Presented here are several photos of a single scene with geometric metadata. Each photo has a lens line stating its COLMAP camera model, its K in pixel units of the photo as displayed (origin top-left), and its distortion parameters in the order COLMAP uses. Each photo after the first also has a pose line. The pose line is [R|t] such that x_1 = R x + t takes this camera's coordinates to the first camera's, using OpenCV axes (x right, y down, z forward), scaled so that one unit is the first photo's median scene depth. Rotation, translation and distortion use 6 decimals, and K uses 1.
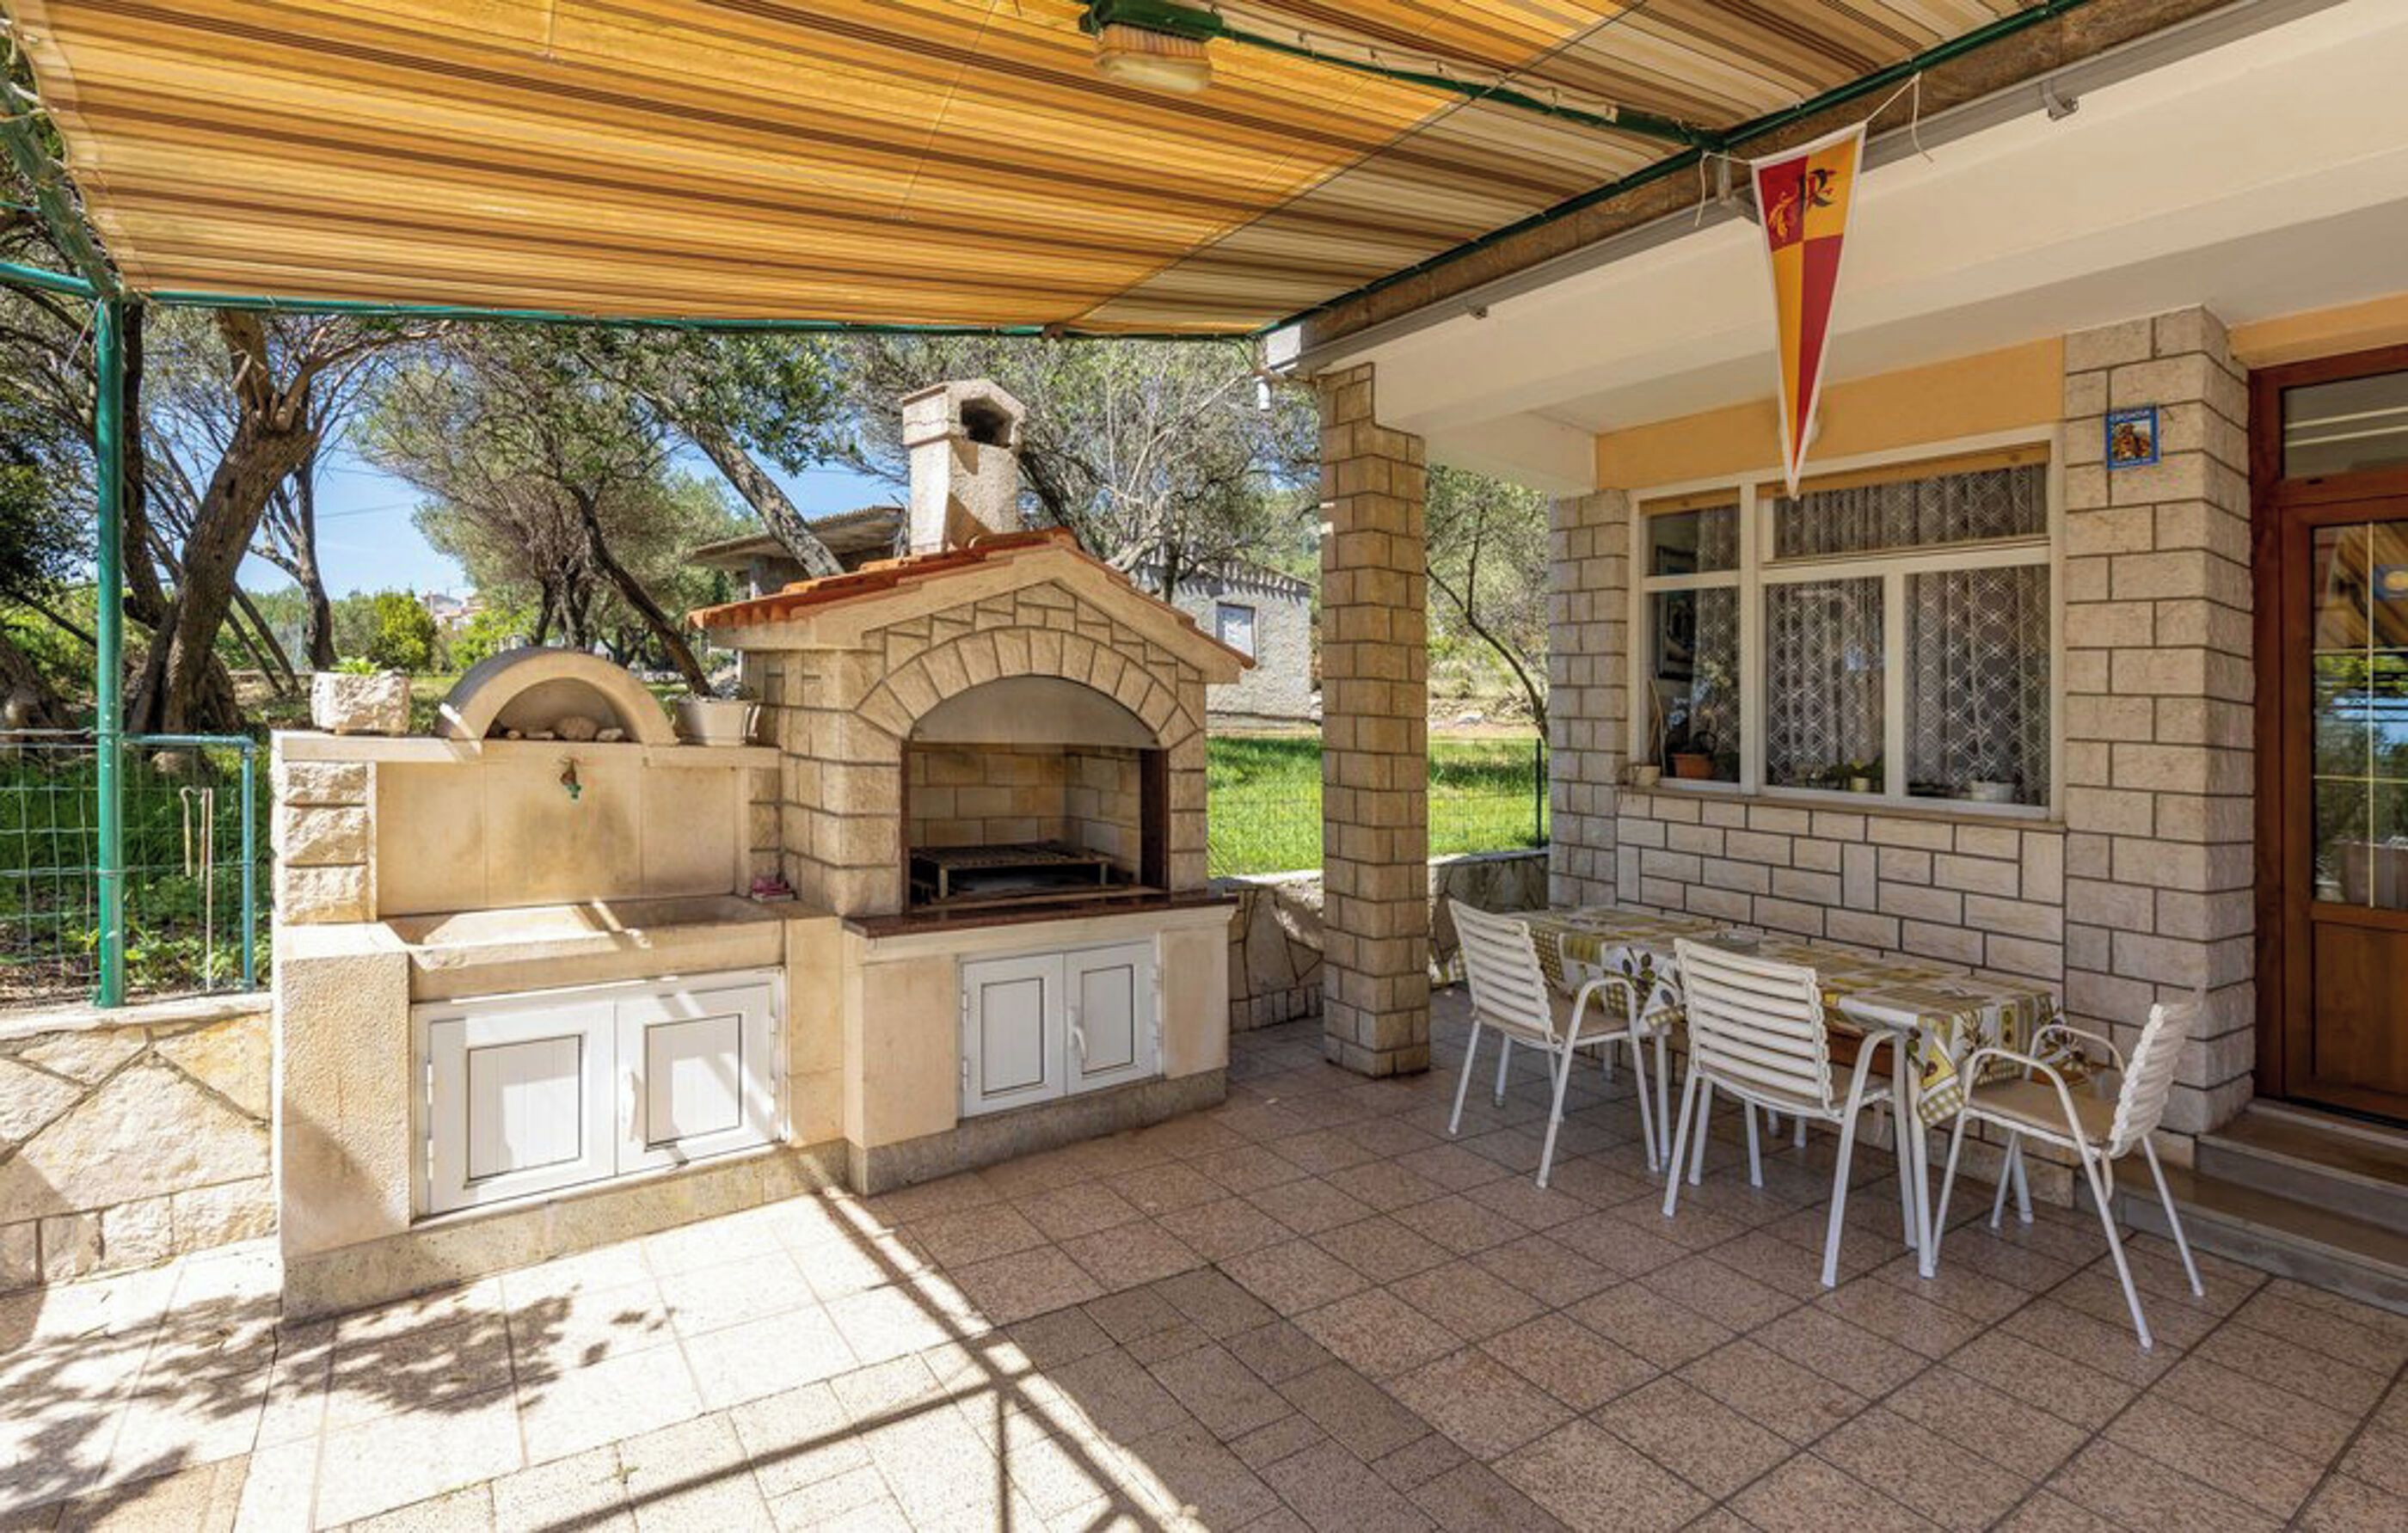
lens RADIAL K [[1151.7, 0, 1209.9], [0, 1151.7, 682.7], [0, 0, 1]] dist [0.002625, 0.000191]
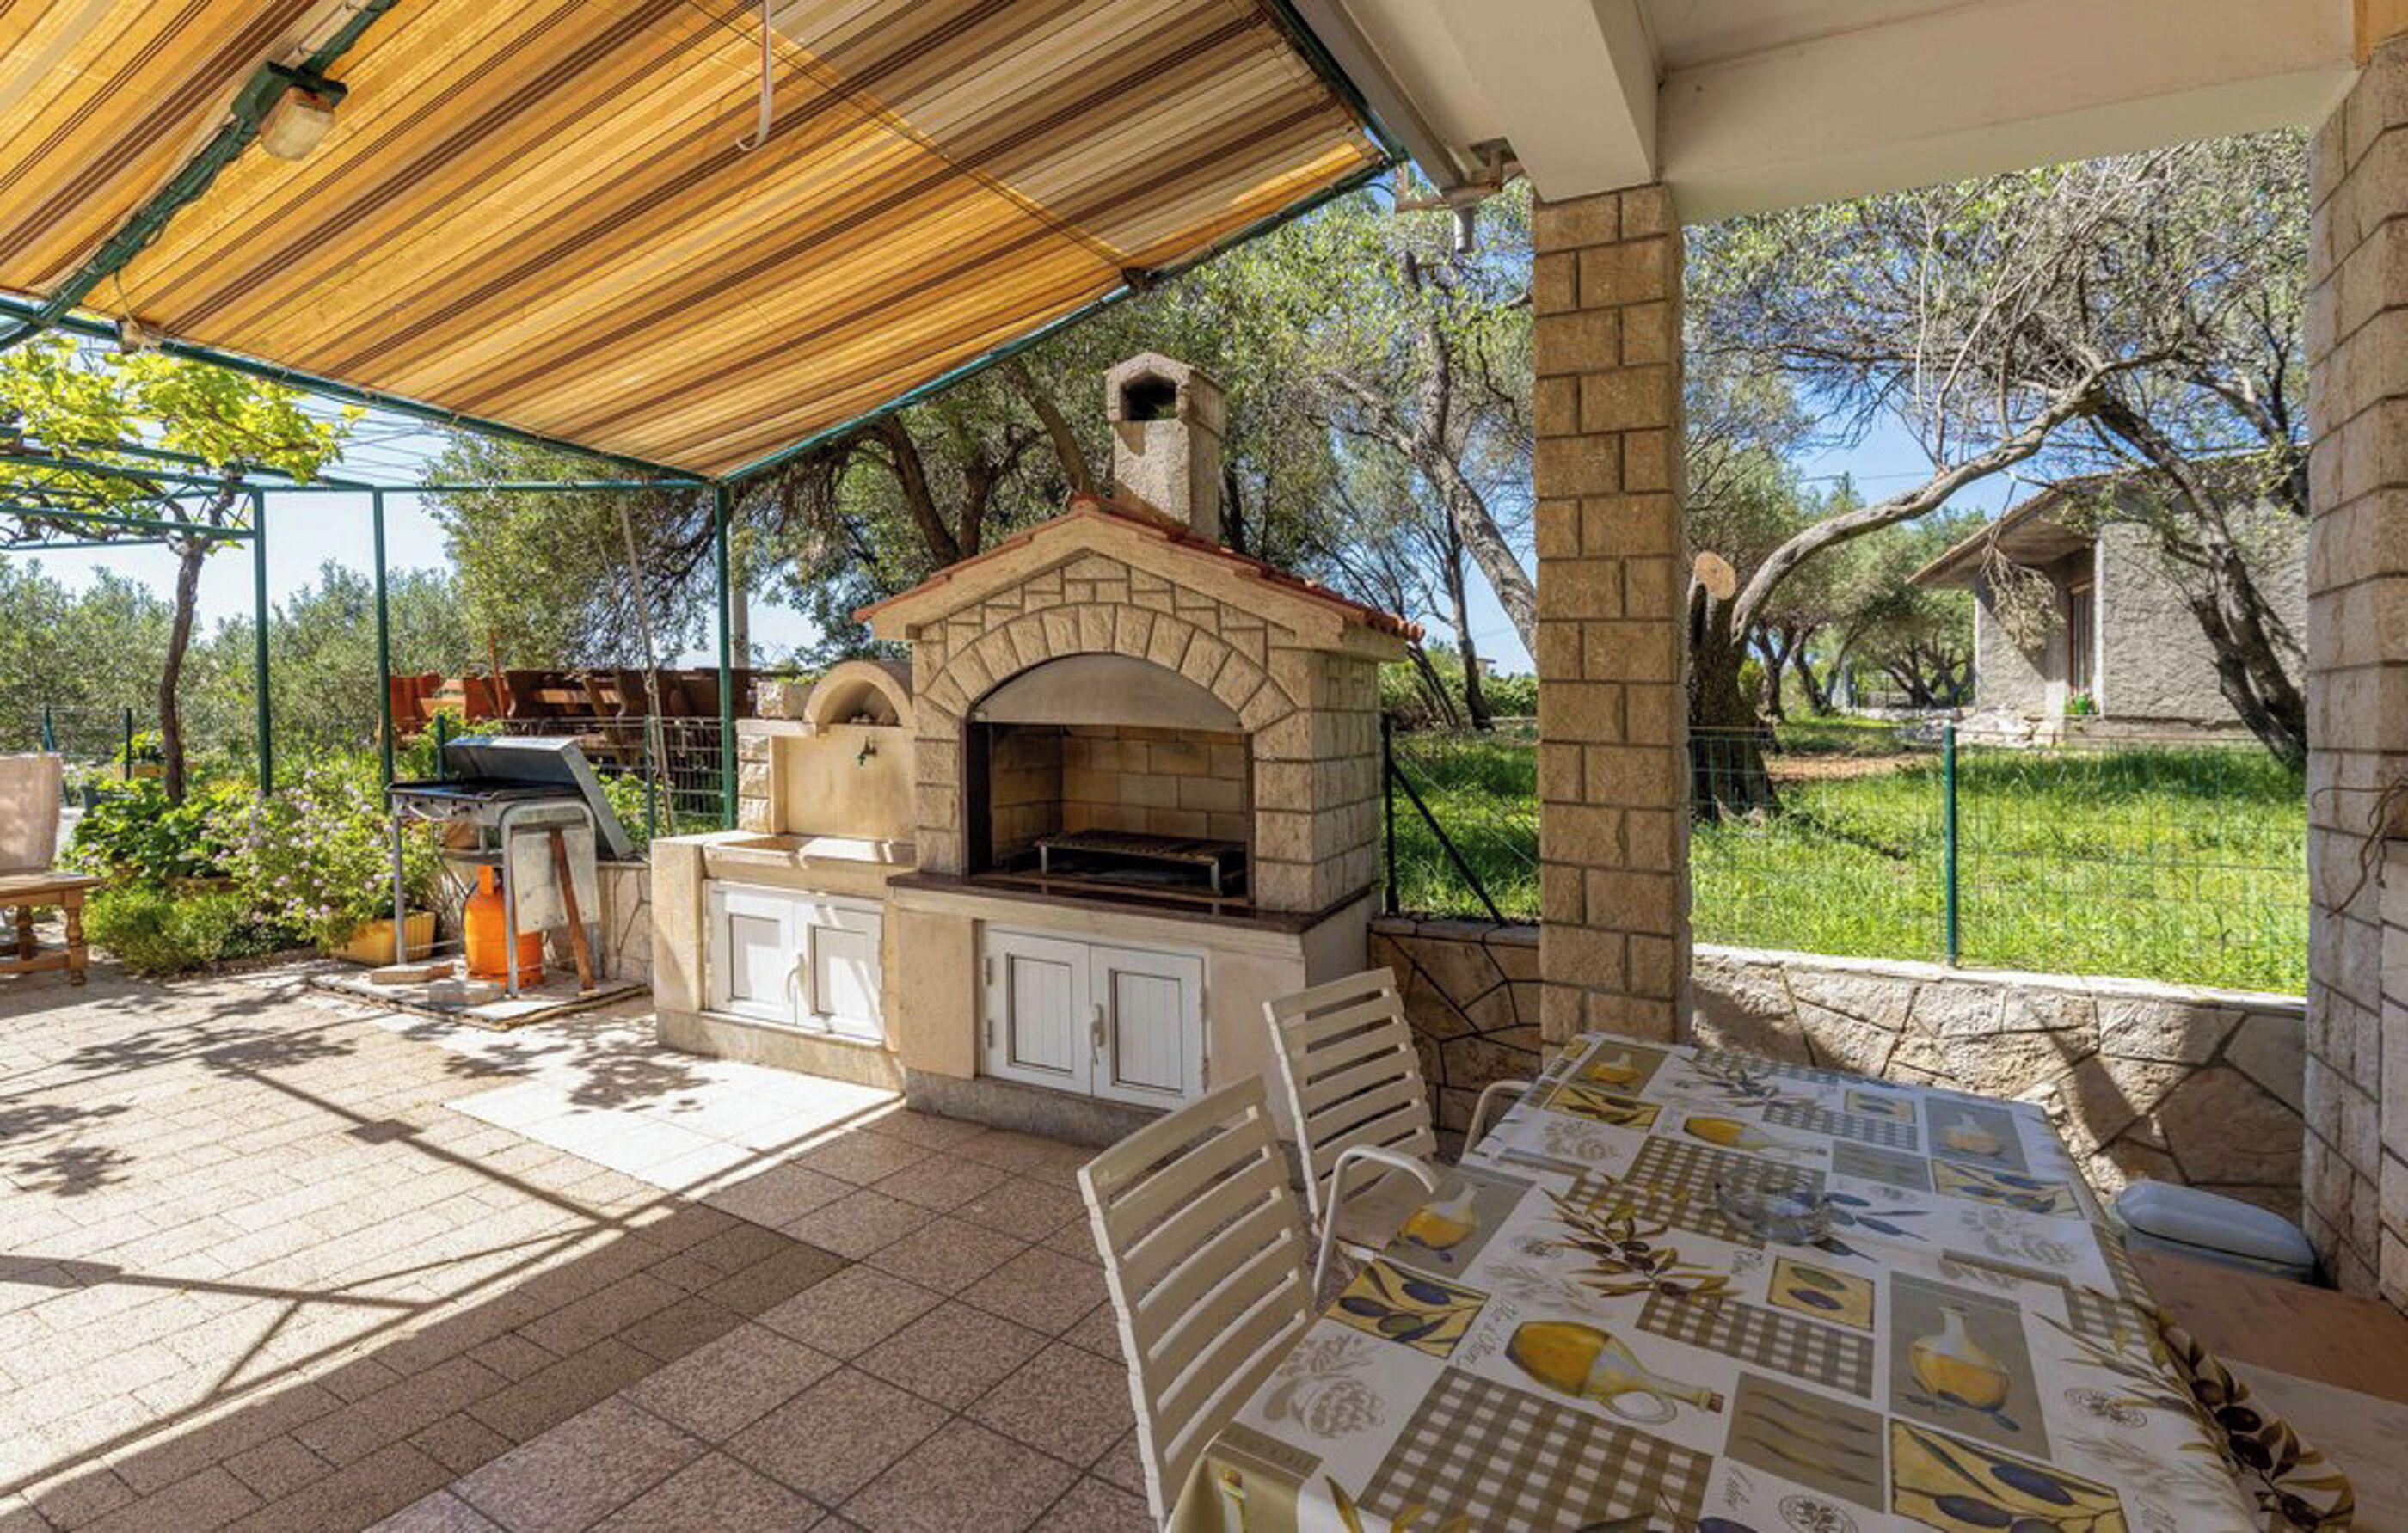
lens RADIAL K [[1116.6, 0, 1204.0], [0, 1116.6, 766.5], [0, 0, 1]] dist [0.000837, 0.000041]
pose [[0.413892, 0.009567, -0.910276, 0.884997], [0.015783, 0.999719, 0.017684, 0.087570], [0.910189, -0.021687, 0.413625, 0.843044]]
